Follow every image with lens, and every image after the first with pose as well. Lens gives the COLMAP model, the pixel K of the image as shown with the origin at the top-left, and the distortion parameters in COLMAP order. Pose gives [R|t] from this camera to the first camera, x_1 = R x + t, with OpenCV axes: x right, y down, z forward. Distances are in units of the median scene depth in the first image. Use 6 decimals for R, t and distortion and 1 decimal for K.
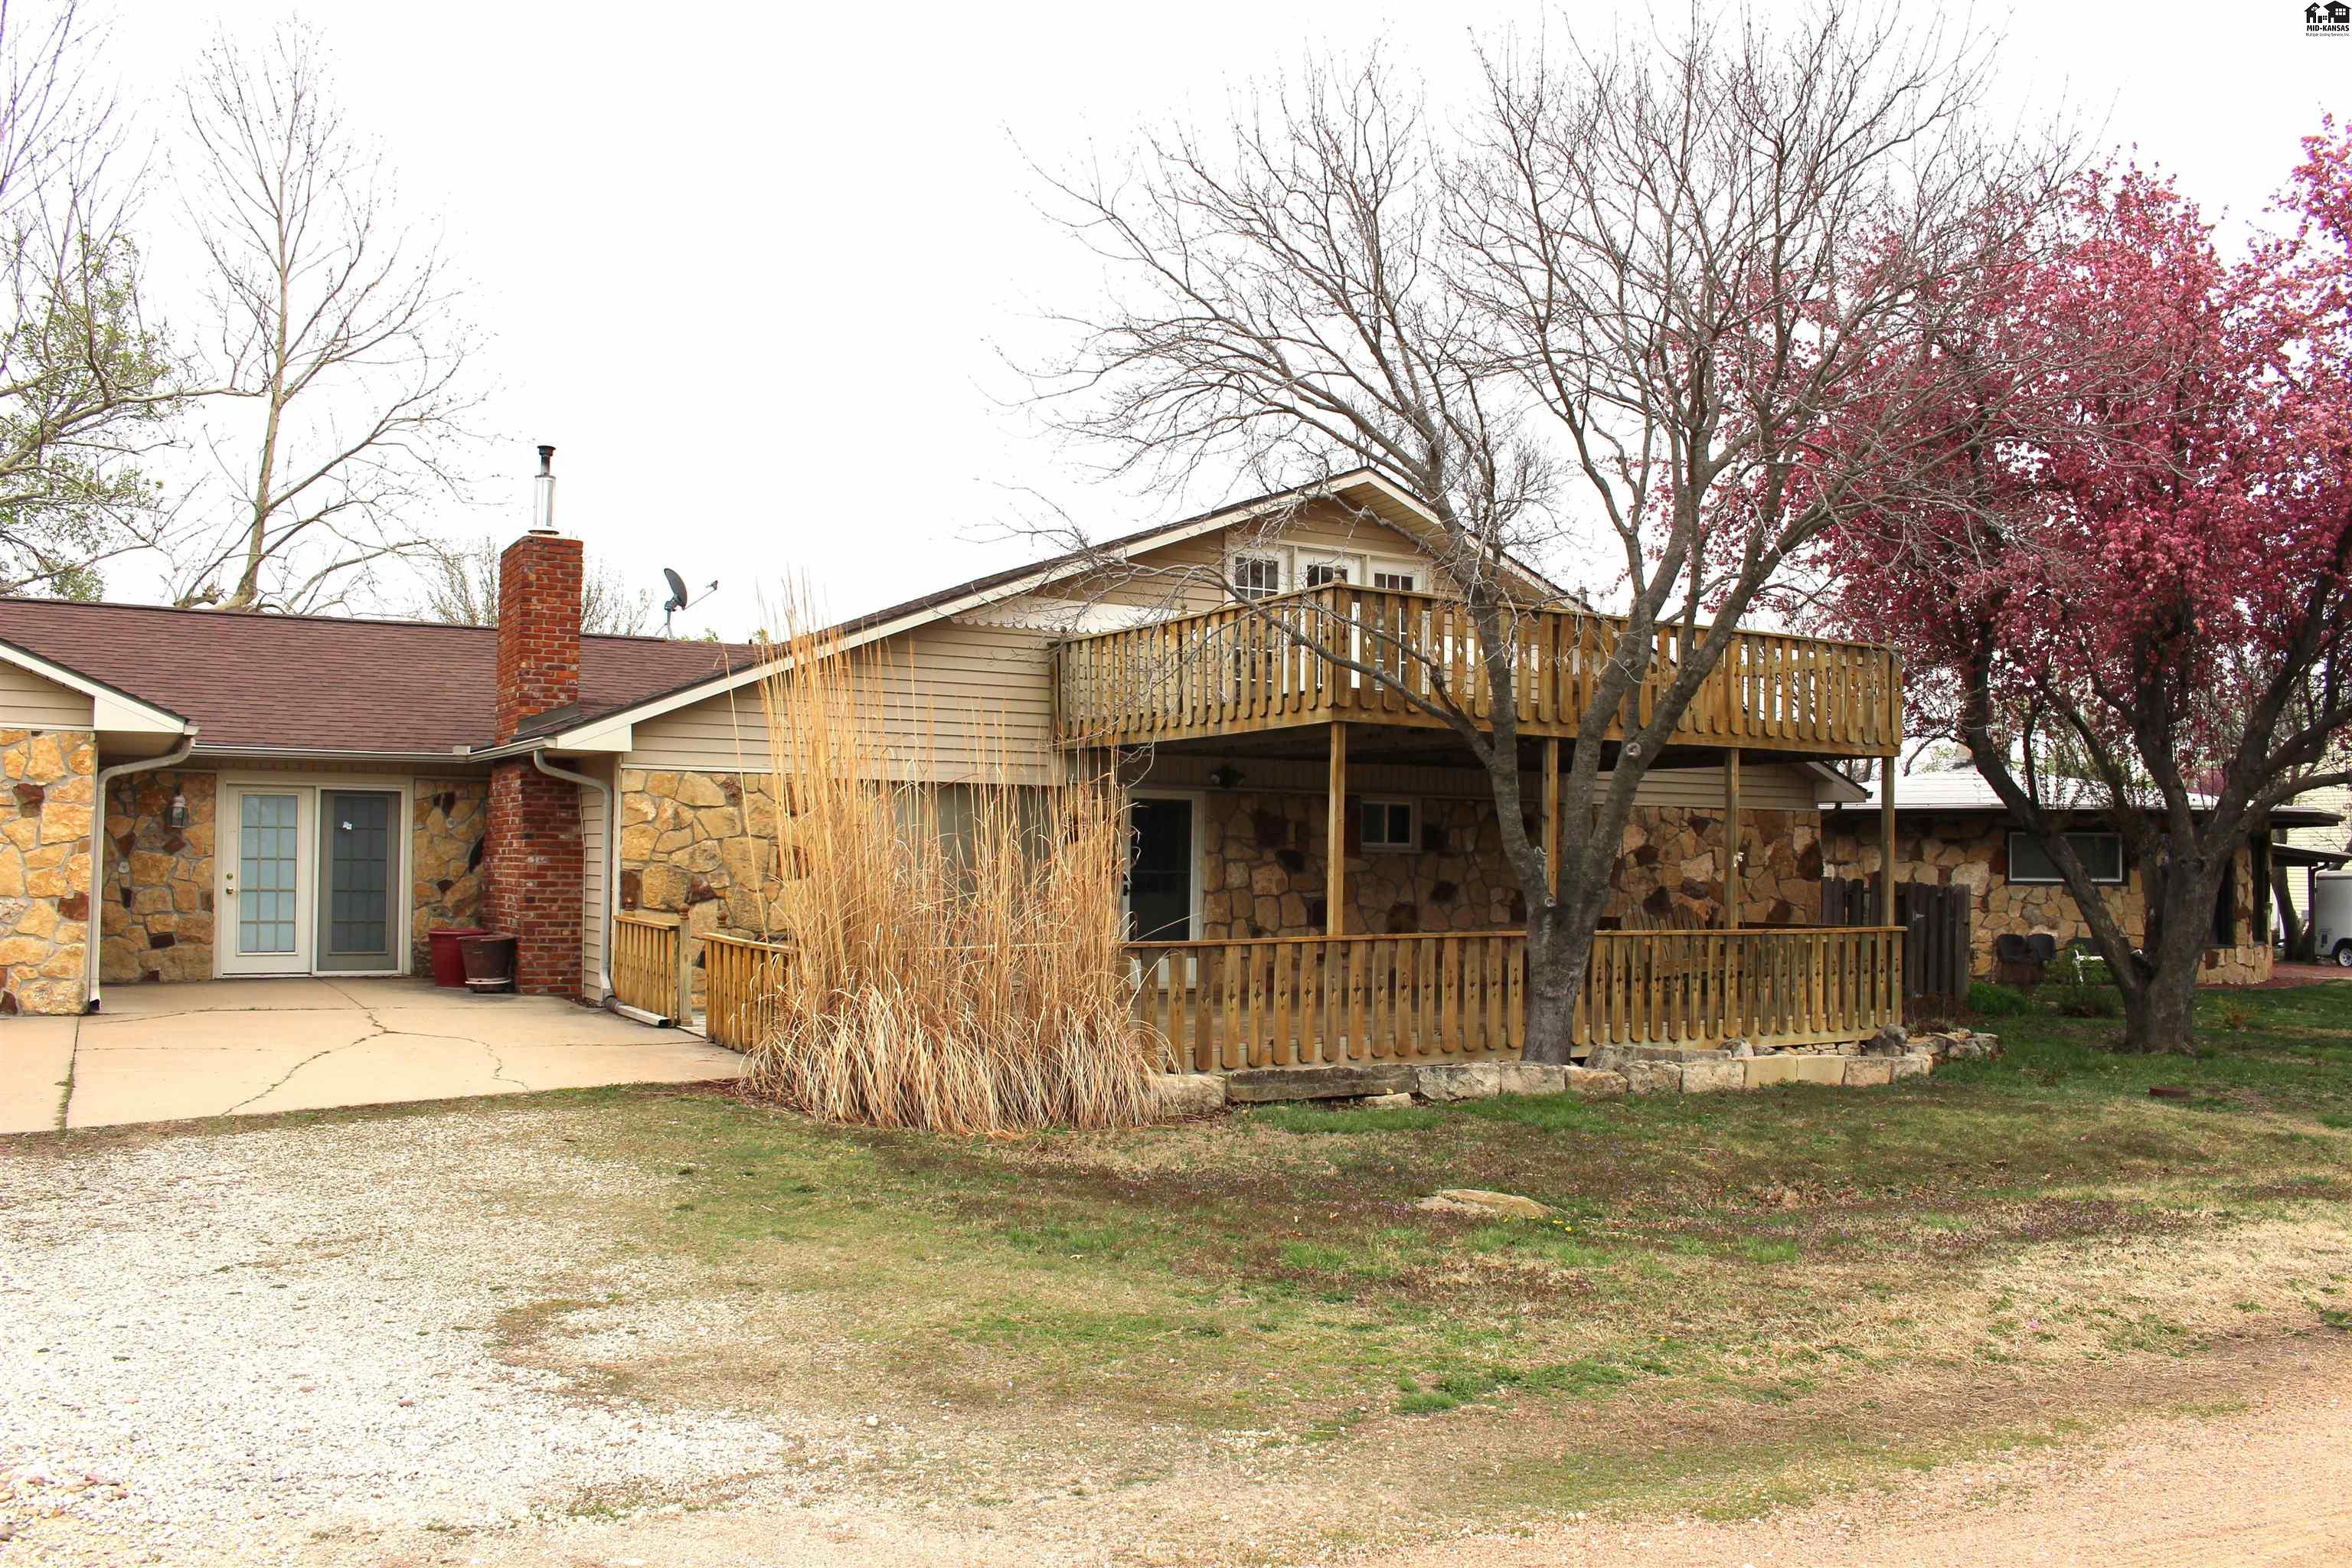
lens RADIAL K [[1973.1, 0, 1176.0], [0, 1973.1, 784.0], [0, 0, 1]] dist [-0.191359, 0.236202]
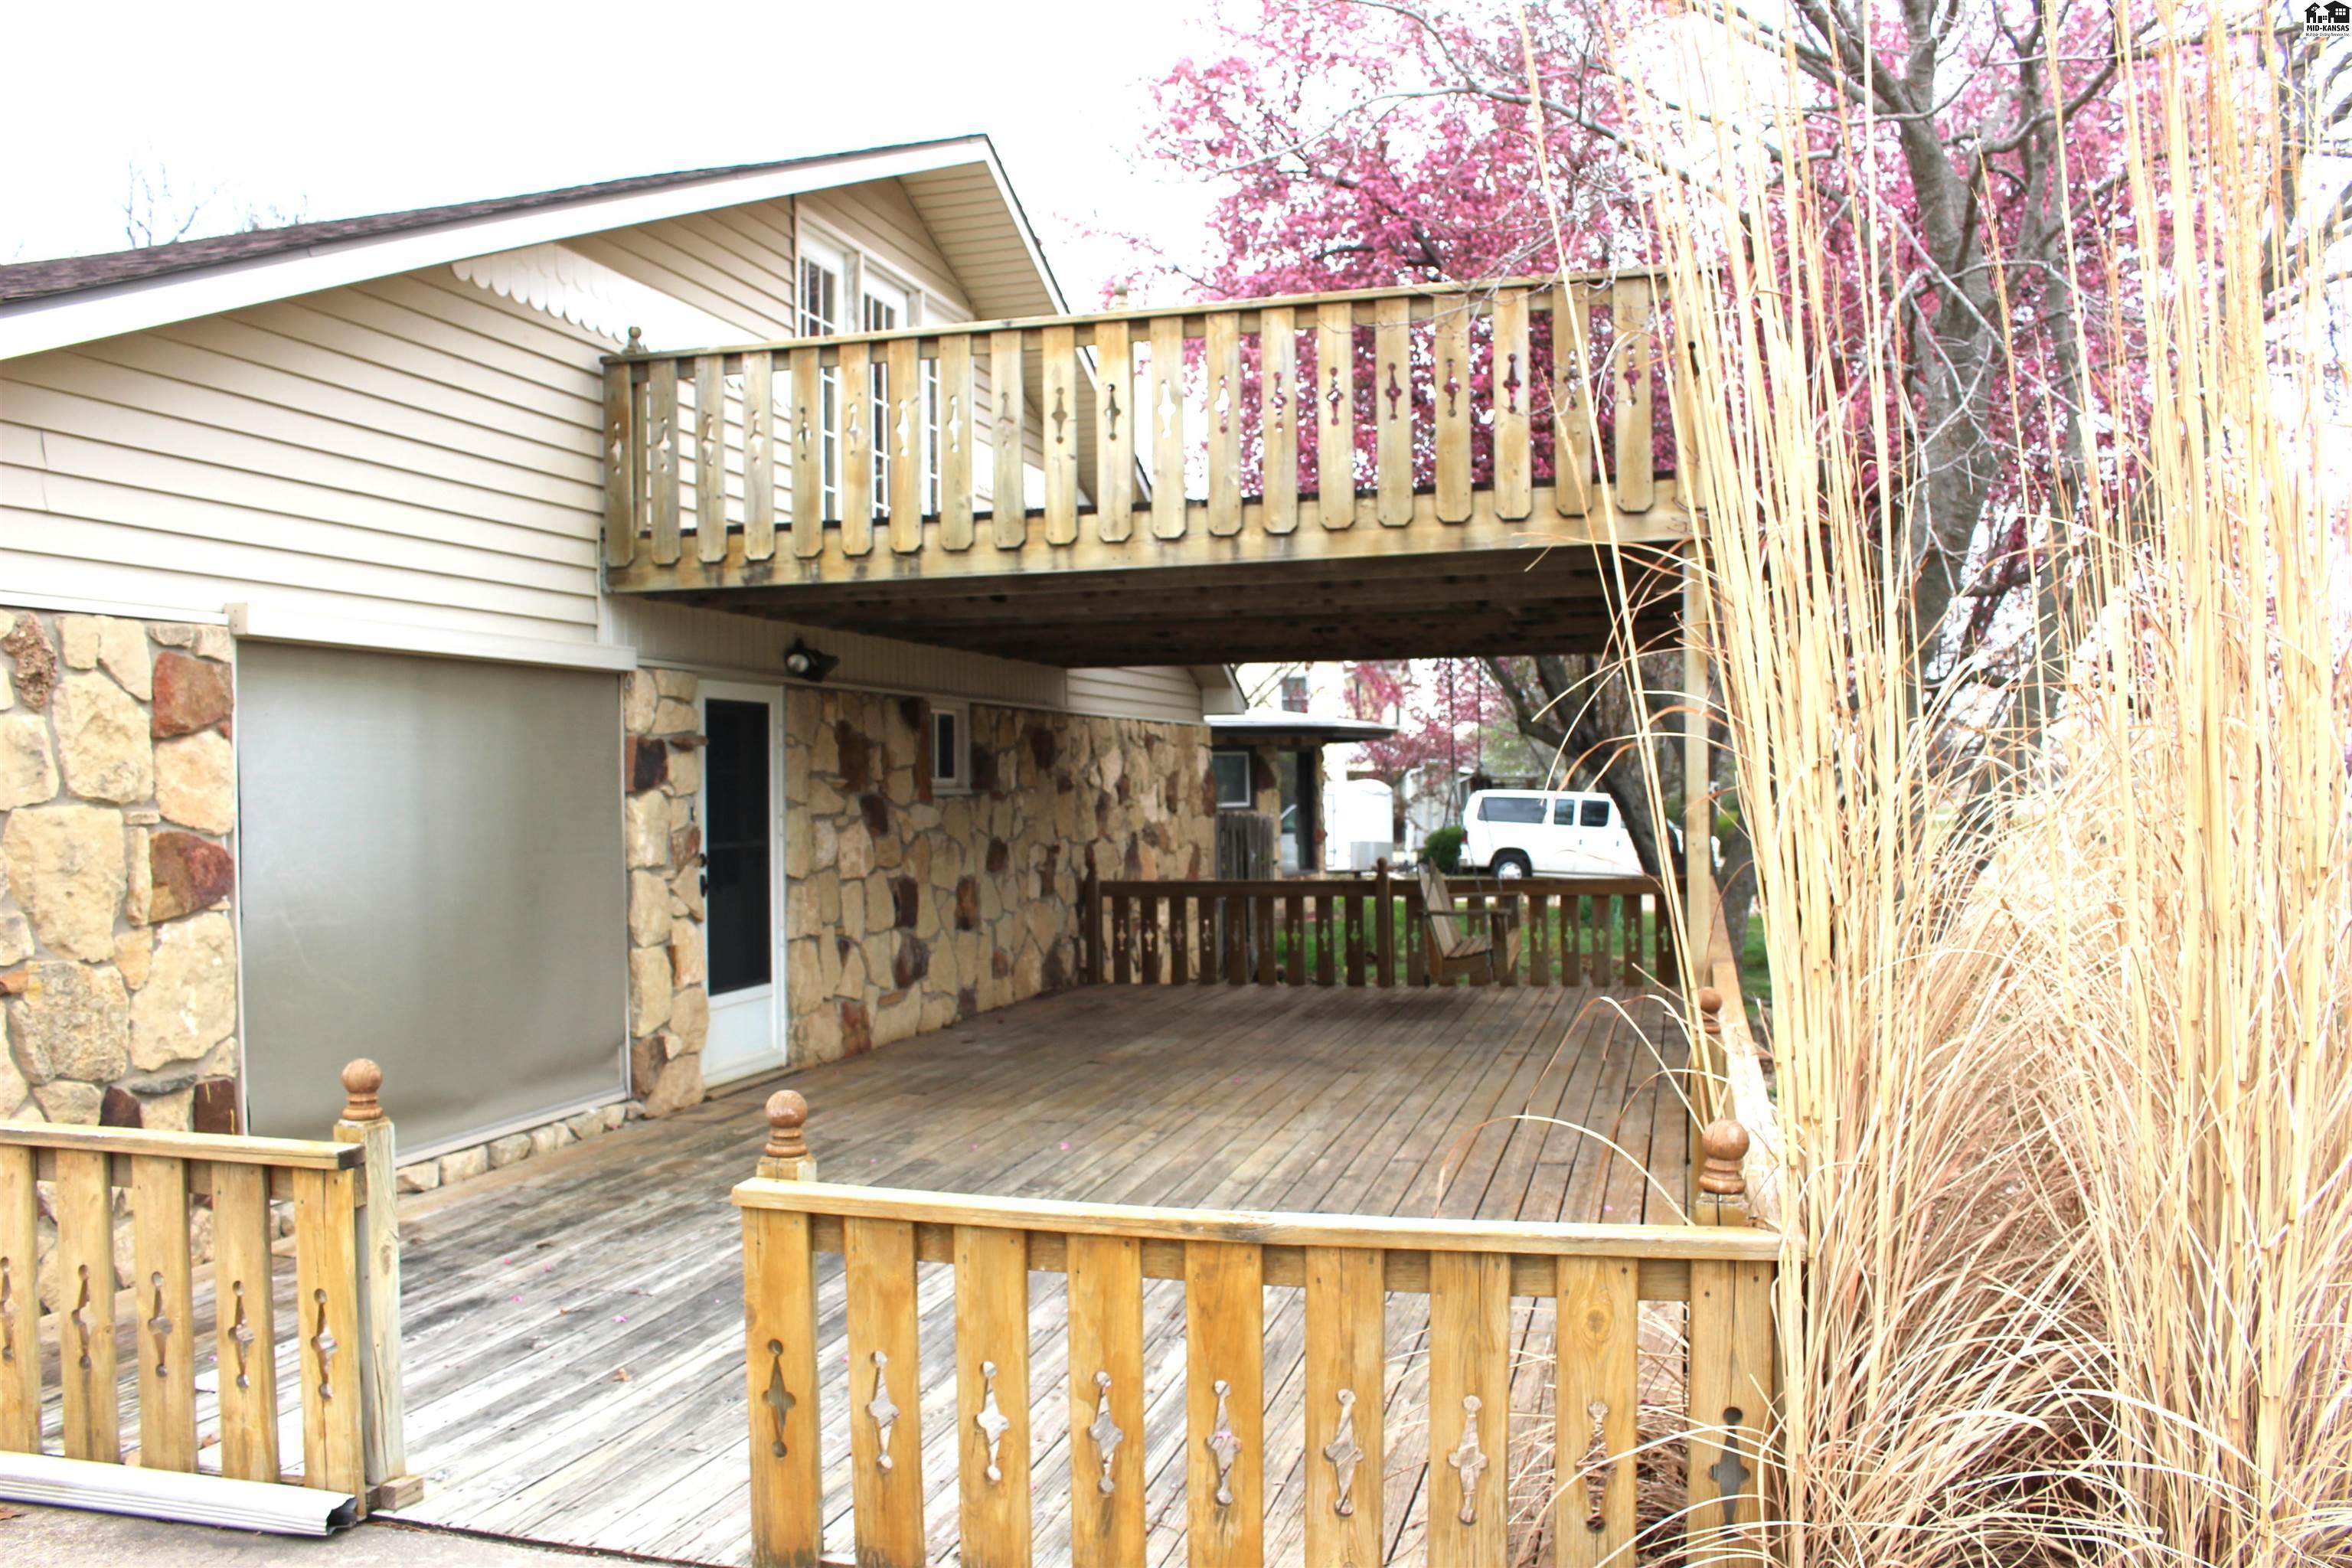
lens RADIAL K [[1973.1, 0, 1176.0], [0, 1973.1, 784.0], [0, 0, 1]] dist [-0.191359, 0.236202]
pose [[0.713091, -0.023583, 0.700675, -0.306261], [-0.004929, 0.999241, 0.038649, 0.009981], [-0.701054, -0.031014, 0.712433, 0.624904]]
